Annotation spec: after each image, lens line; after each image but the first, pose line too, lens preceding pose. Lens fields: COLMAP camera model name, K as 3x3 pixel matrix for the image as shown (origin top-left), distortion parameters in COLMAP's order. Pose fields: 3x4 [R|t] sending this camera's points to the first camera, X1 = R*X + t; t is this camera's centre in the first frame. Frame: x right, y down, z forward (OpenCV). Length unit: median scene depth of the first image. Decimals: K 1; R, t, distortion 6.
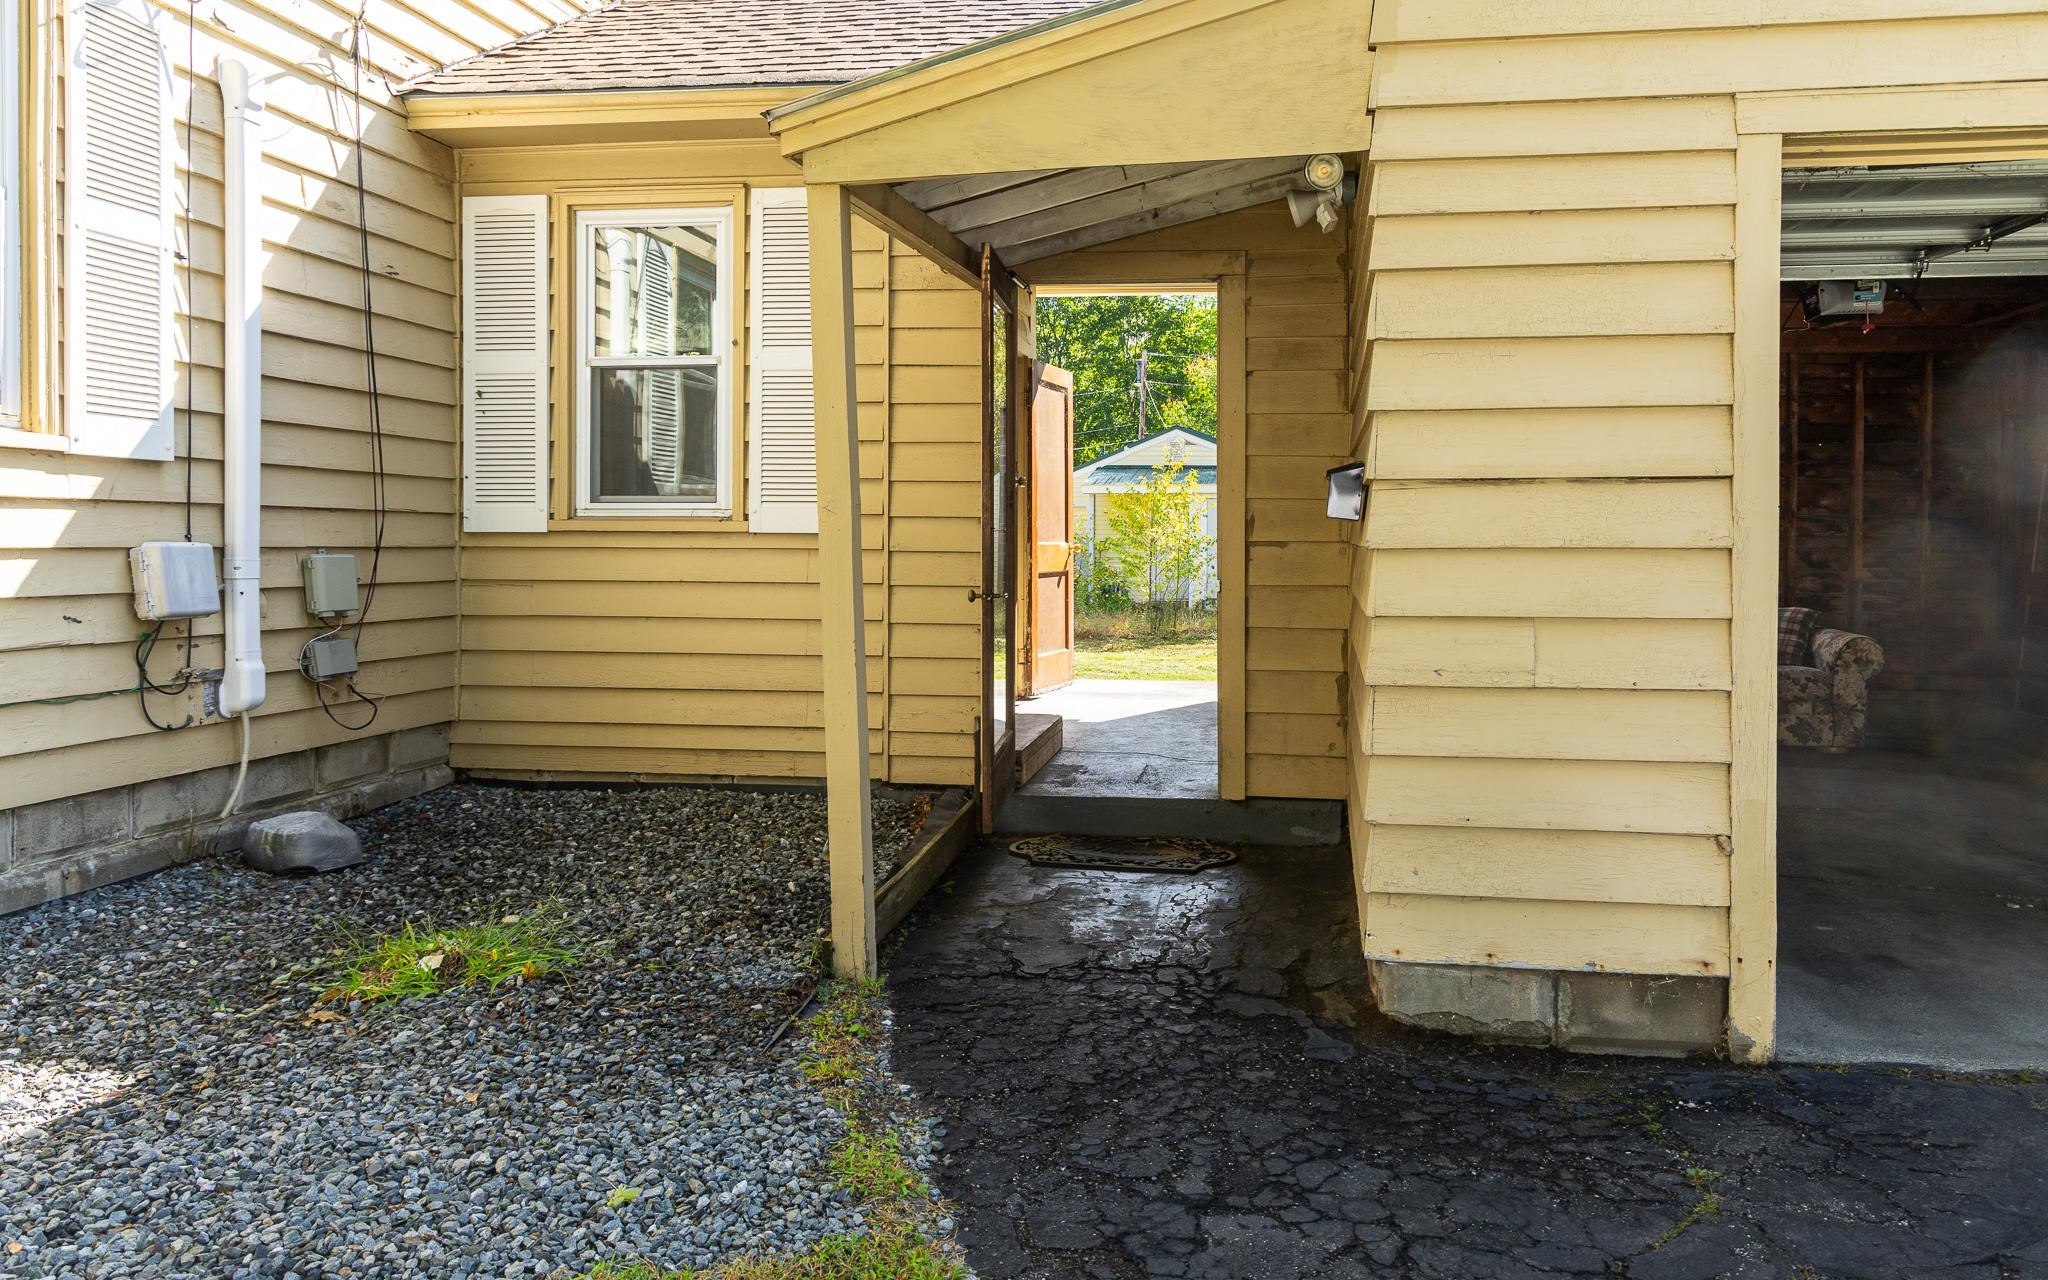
lens RADIAL K [[1501.7, 0, 1113.5], [0, 1501.7, 568.8], [0, 0, 1]] dist [0.001544, 0.007939]
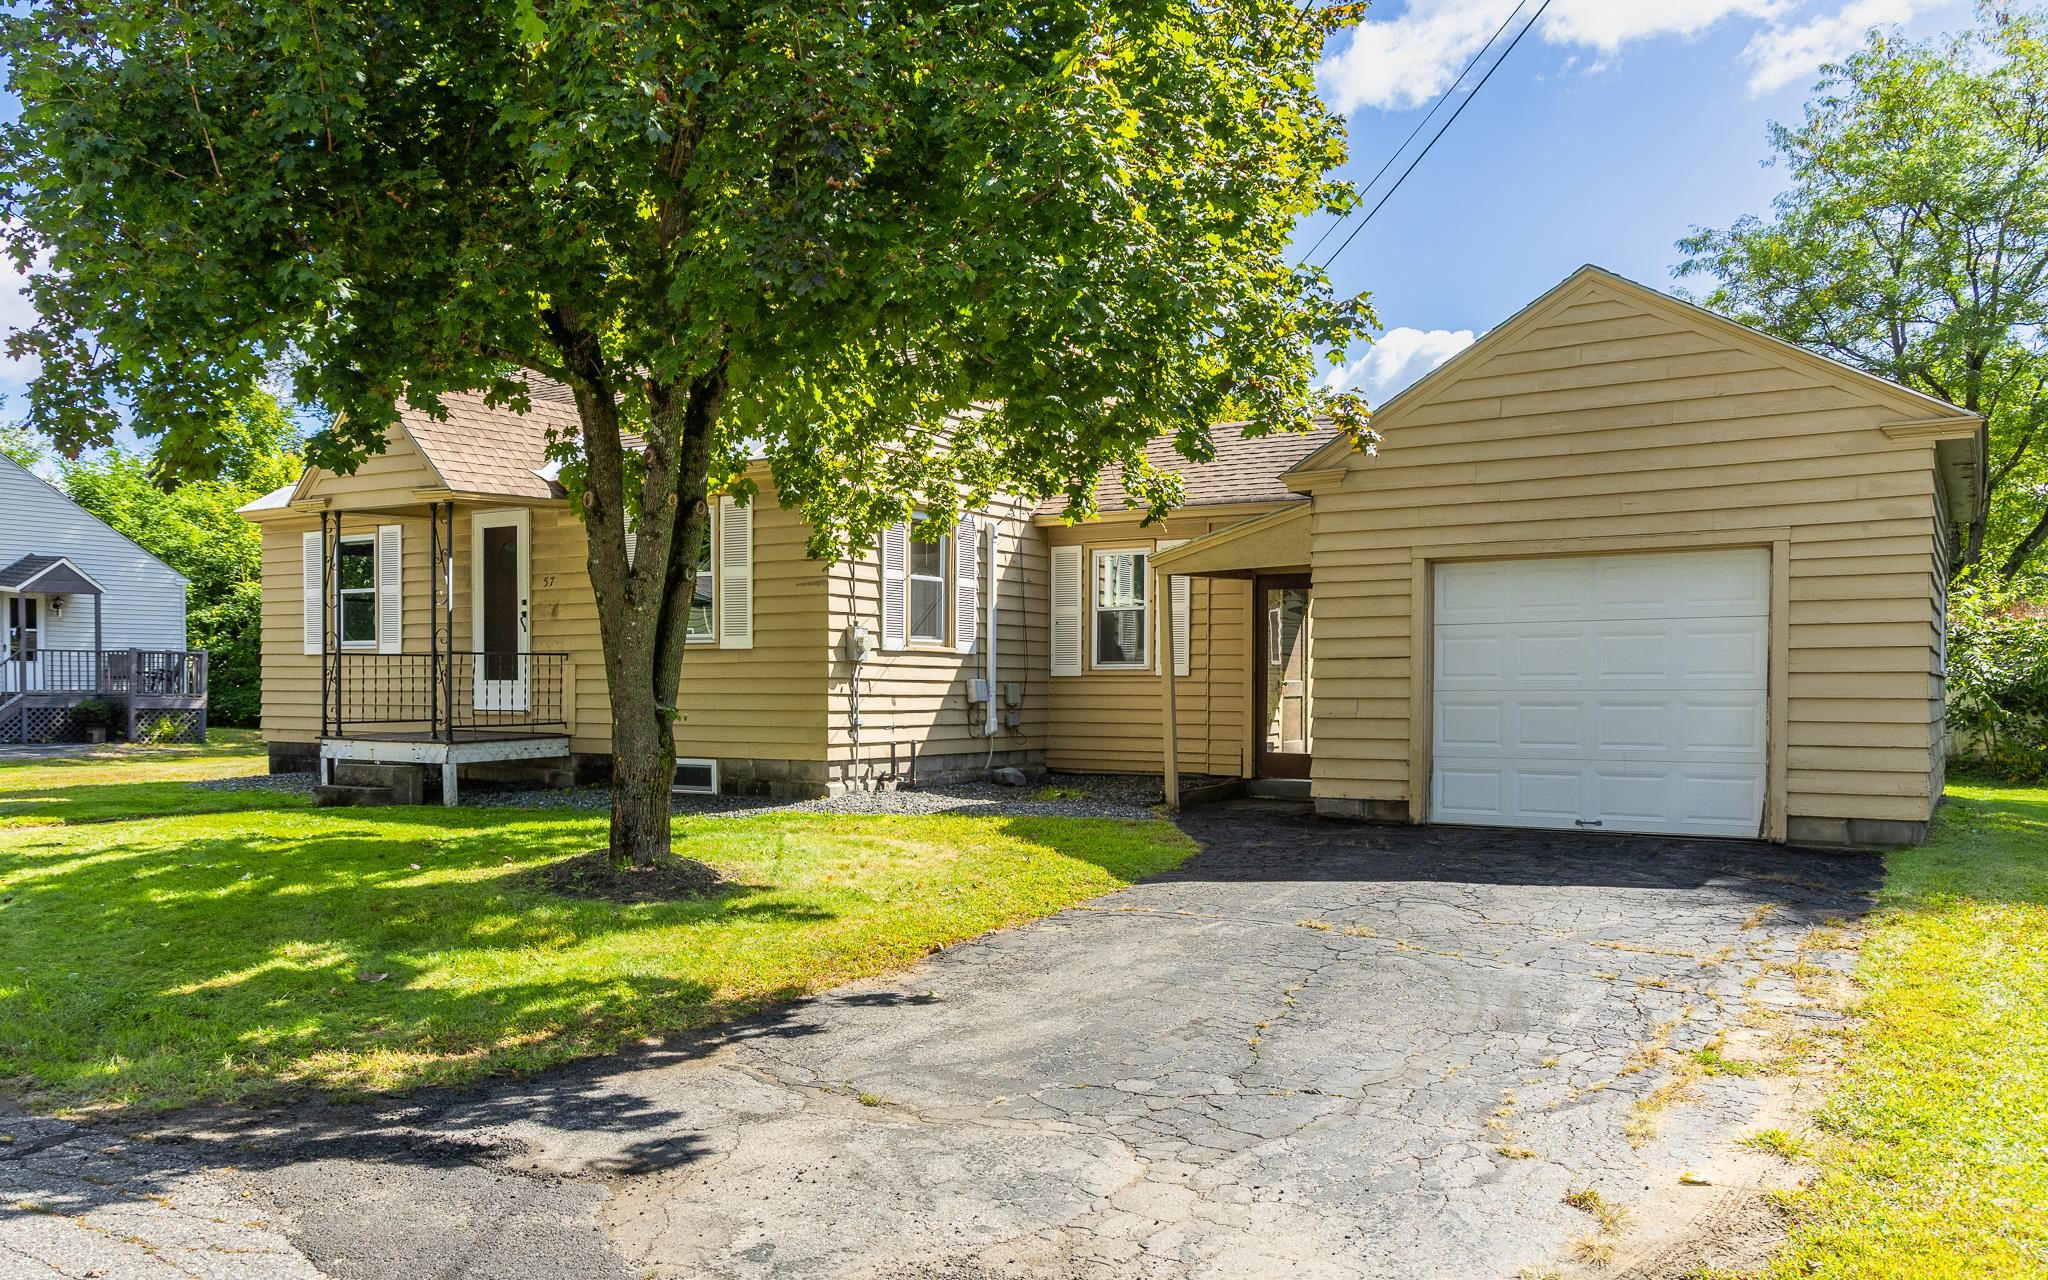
lens RADIAL K [[1501.7, 0, 1018.5], [0, 1501.7, 655.1], [0, 0, 1]] dist [0.001544, 0.007939]
pose [[0.928206, -0.010066, -0.371931, 0.577648], [-0.005442, 0.999160, -0.040623, 0.053615], [0.372027, 0.039730, 0.927371, -1.718491]]
